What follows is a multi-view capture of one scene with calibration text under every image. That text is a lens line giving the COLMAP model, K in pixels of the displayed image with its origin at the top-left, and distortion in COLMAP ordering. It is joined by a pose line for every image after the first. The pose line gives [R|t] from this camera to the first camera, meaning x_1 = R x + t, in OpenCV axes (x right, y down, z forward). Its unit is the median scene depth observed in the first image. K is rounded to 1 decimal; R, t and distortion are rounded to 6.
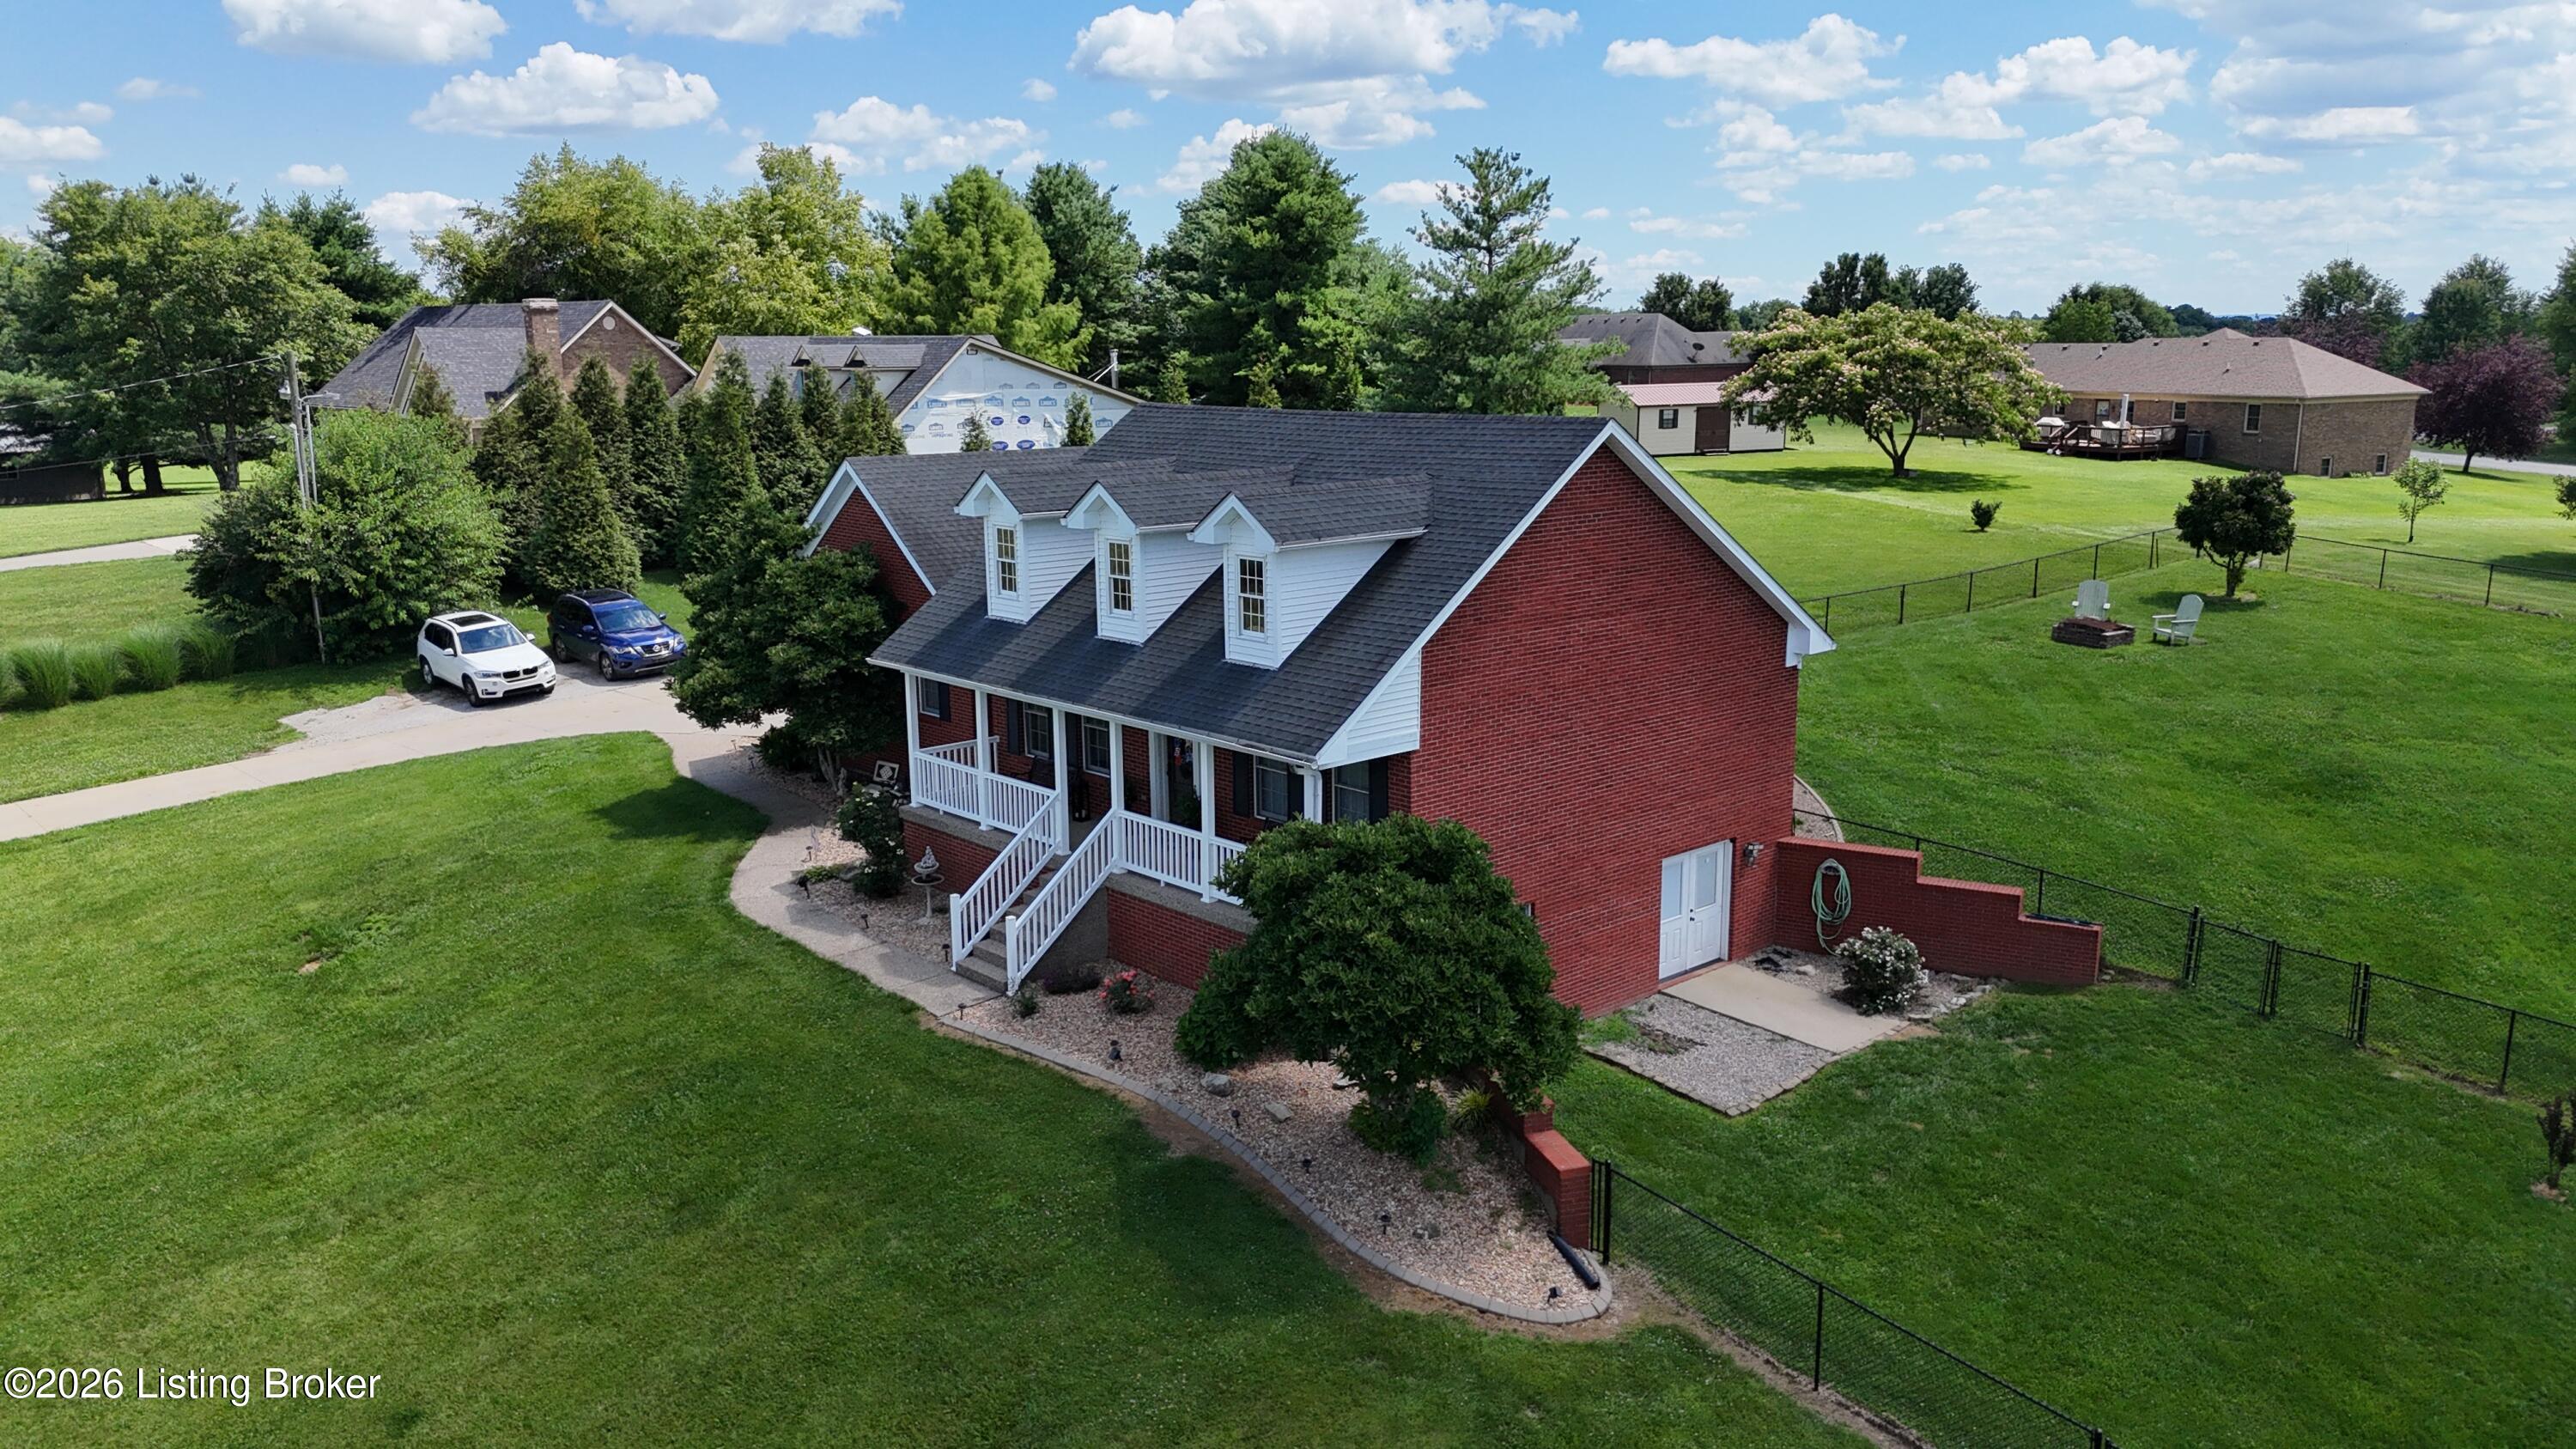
lens RADIAL K [[1898.4, 0, 1291.1], [0, 1898.4, 727.7], [0, 0, 1]] dist [0.069632, -0.070785]
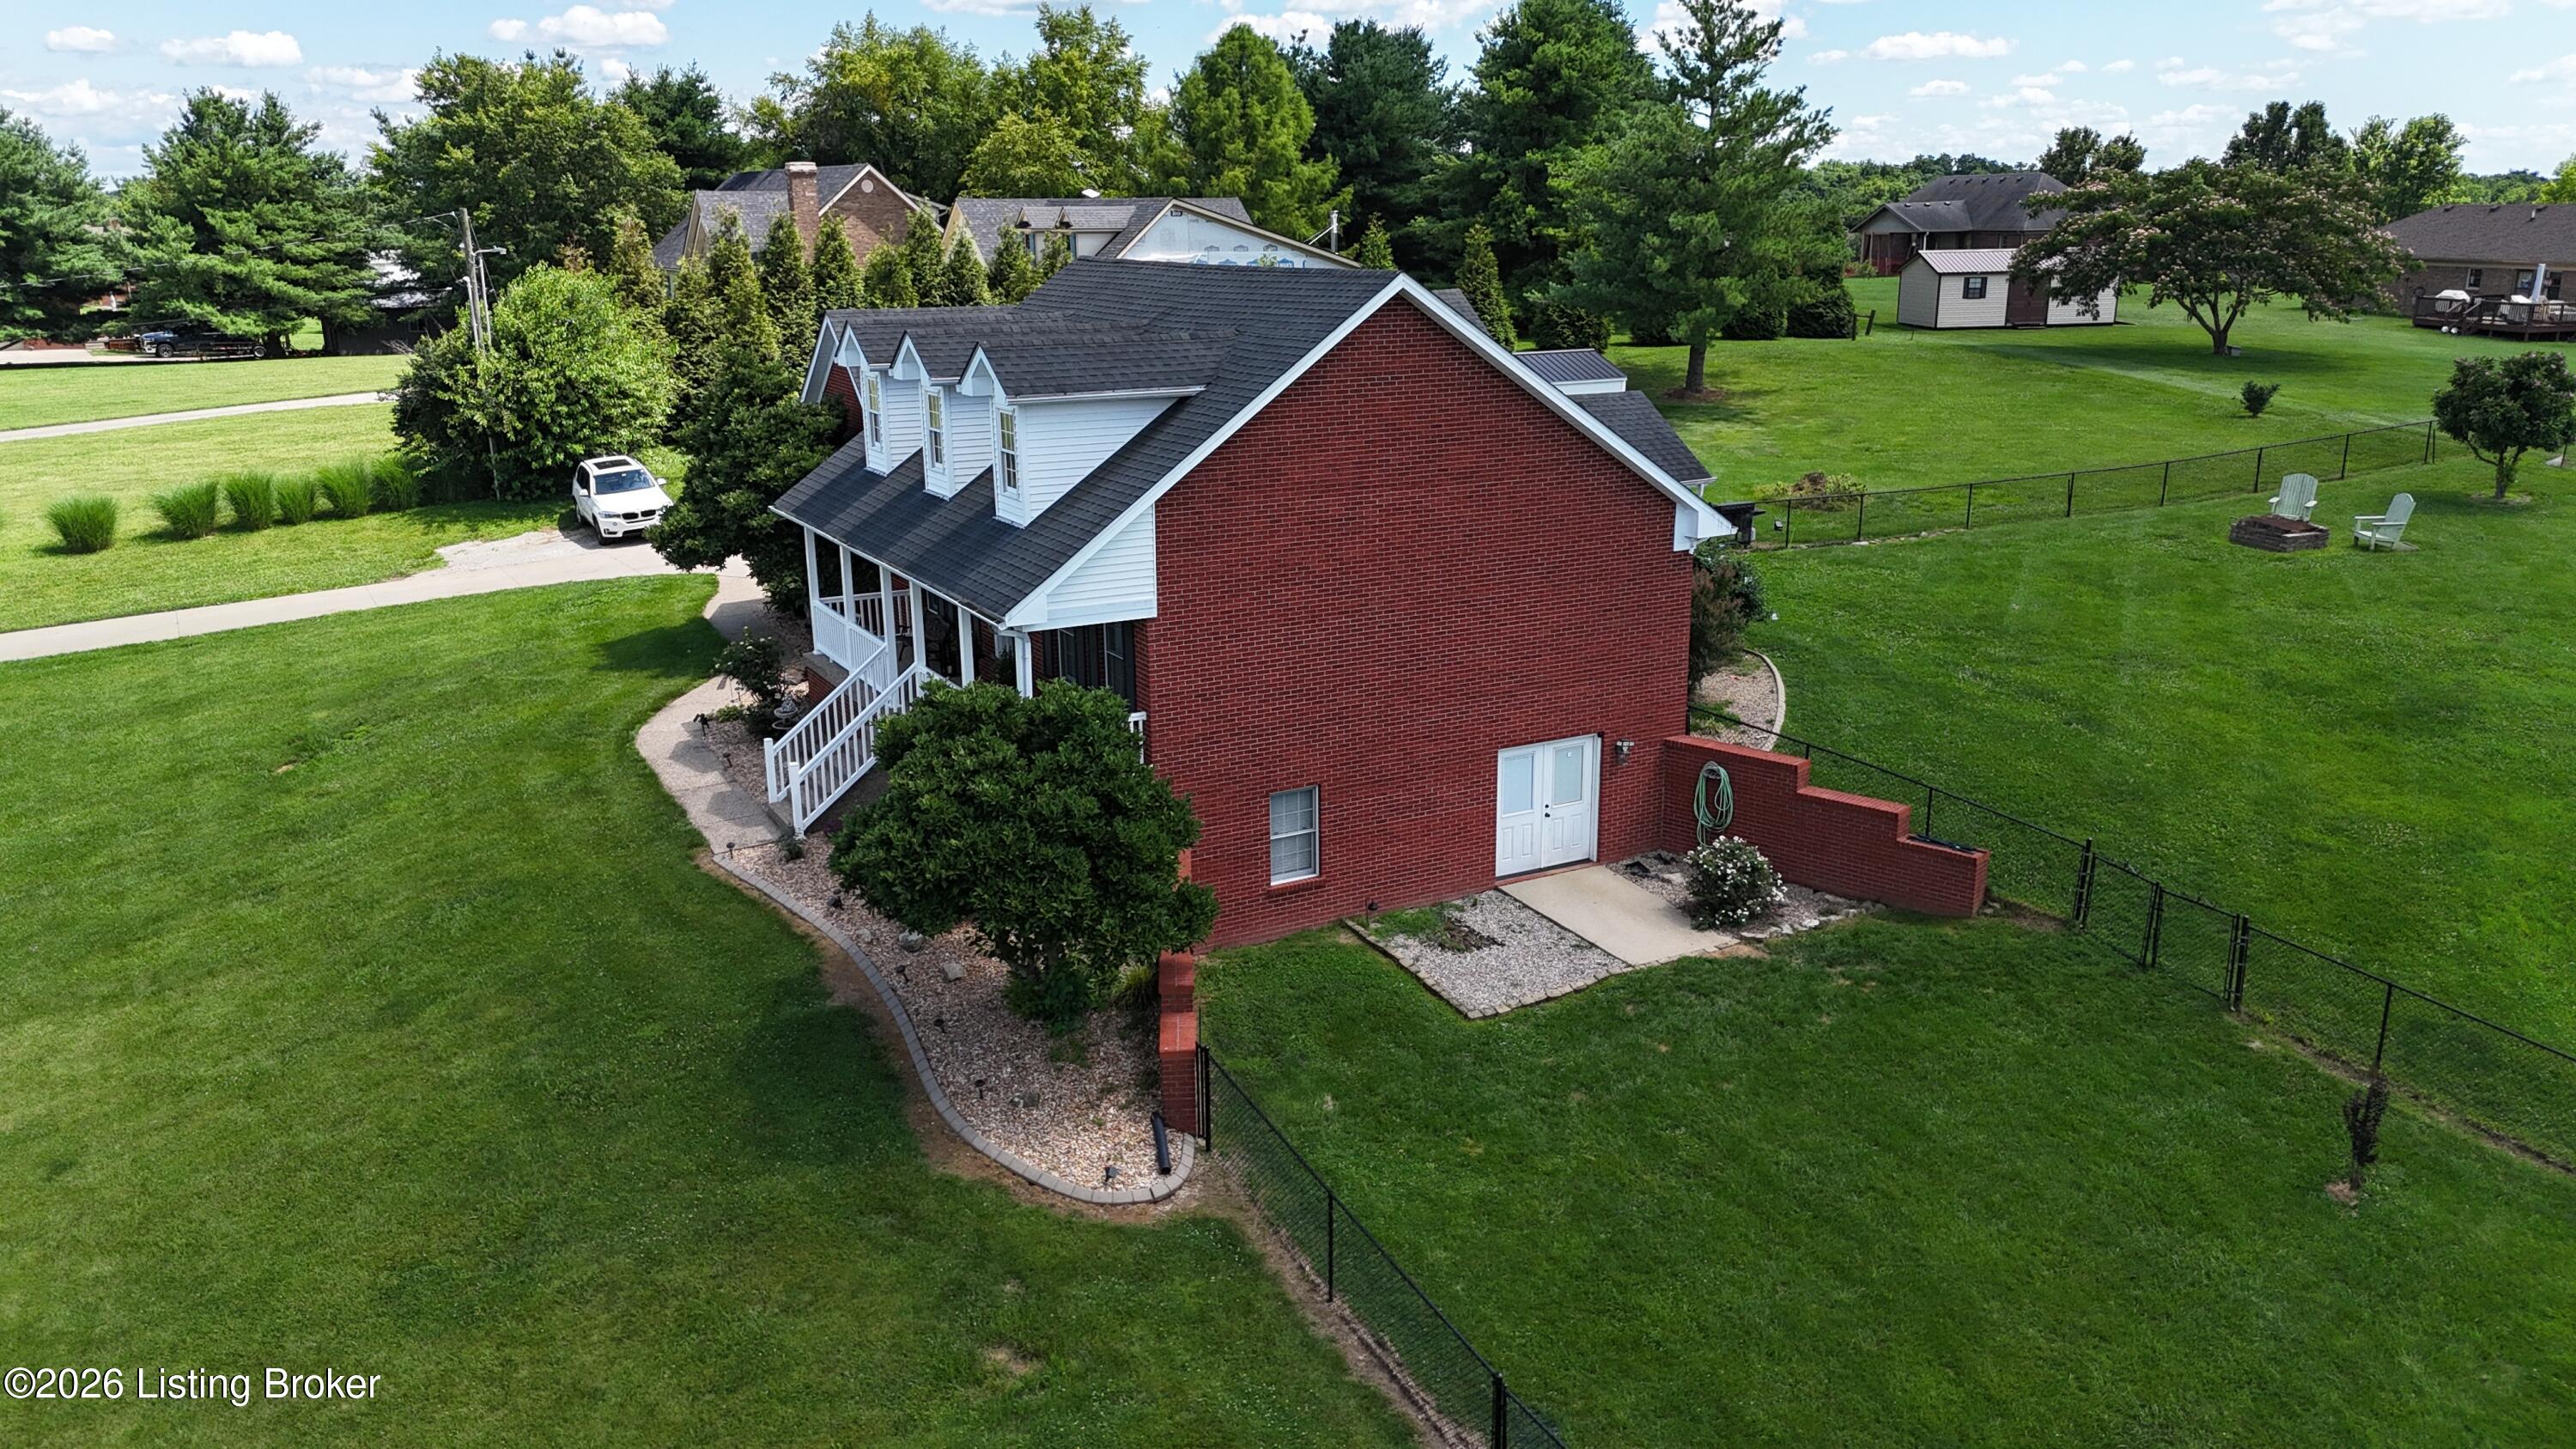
lens RADIAL K [[1898.4, 0, 1291.1], [0, 1898.4, 727.7], [0, 0, 1]] dist [0.069632, -0.070785]
pose [[0.972810, 0.060769, -0.223488, 0.268065], [-0.046221, 0.996492, 0.069766, -0.002264], [0.226944, -0.057540, 0.972207, 0.053633]]
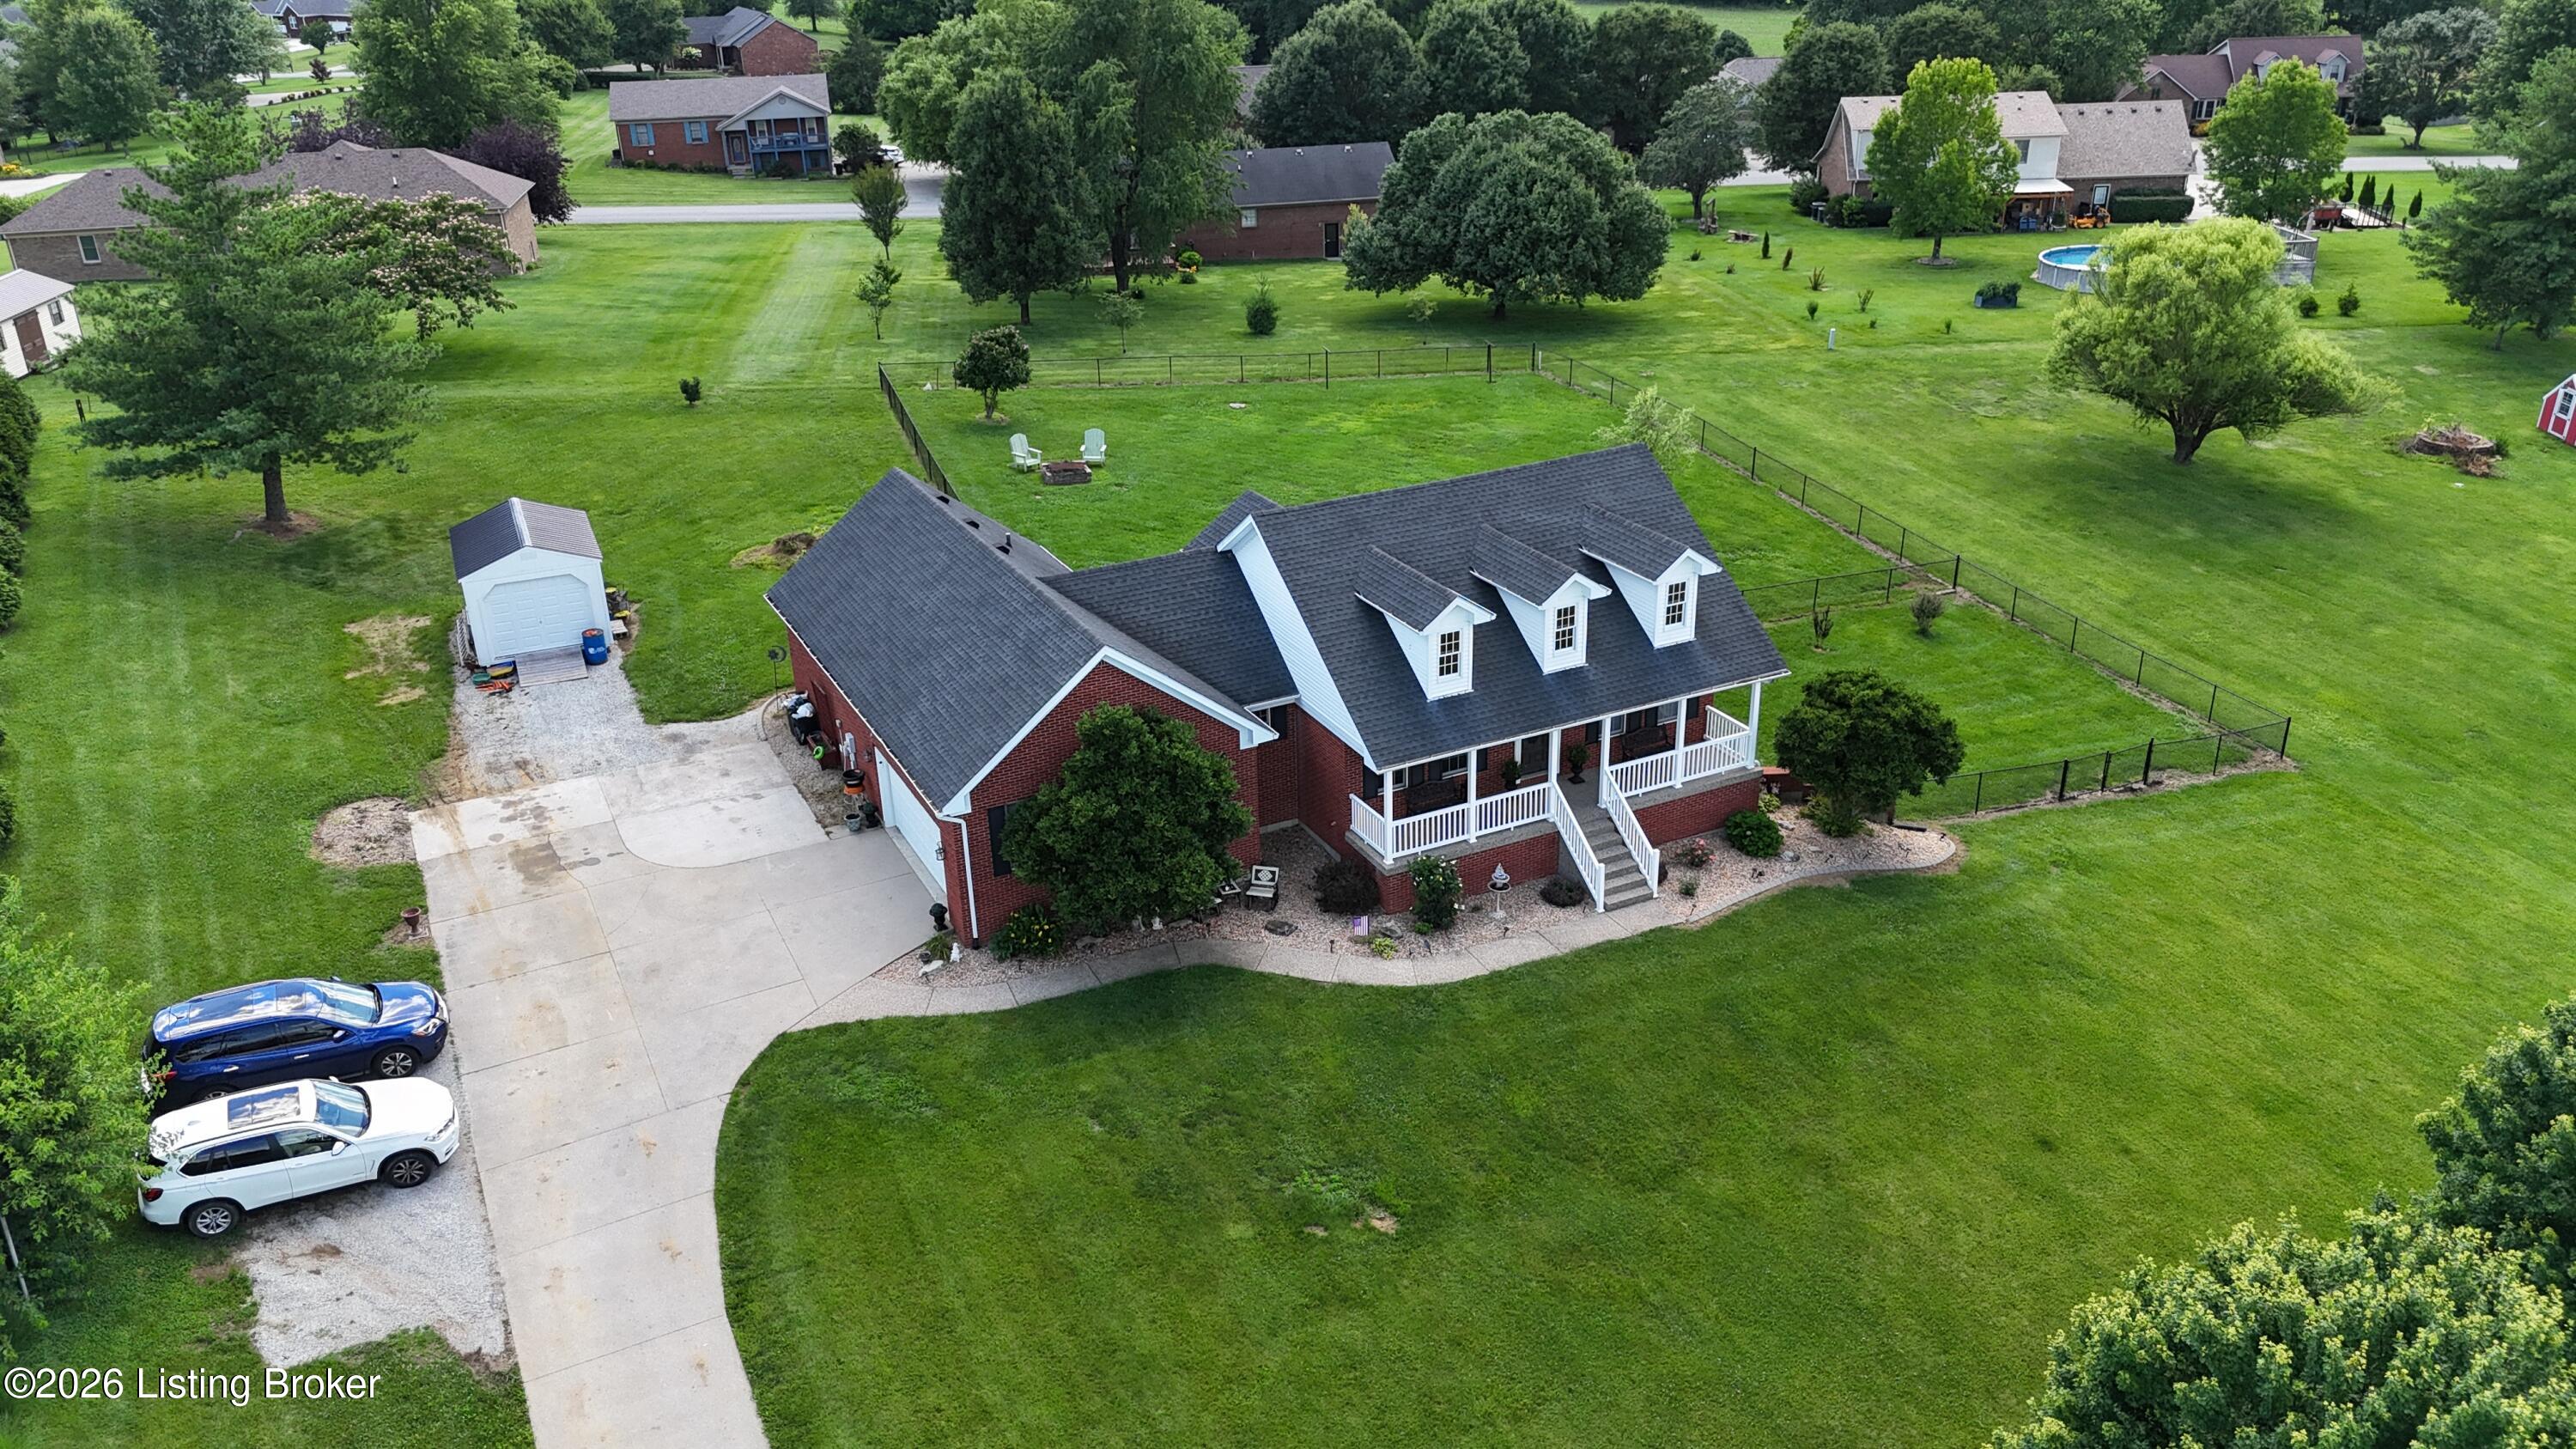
lens RADIAL K [[1903.2, 0, 1290.5], [0, 1903.2, 724.4], [0, 0, 1]] dist [0.064742, -0.064721]
pose [[0.268886, -0.389476, 0.880914, -1.240014], [0.219021, 0.915361, 0.337853, -0.466149], [-0.937939, 0.102095, 0.331431, 0.594178]]
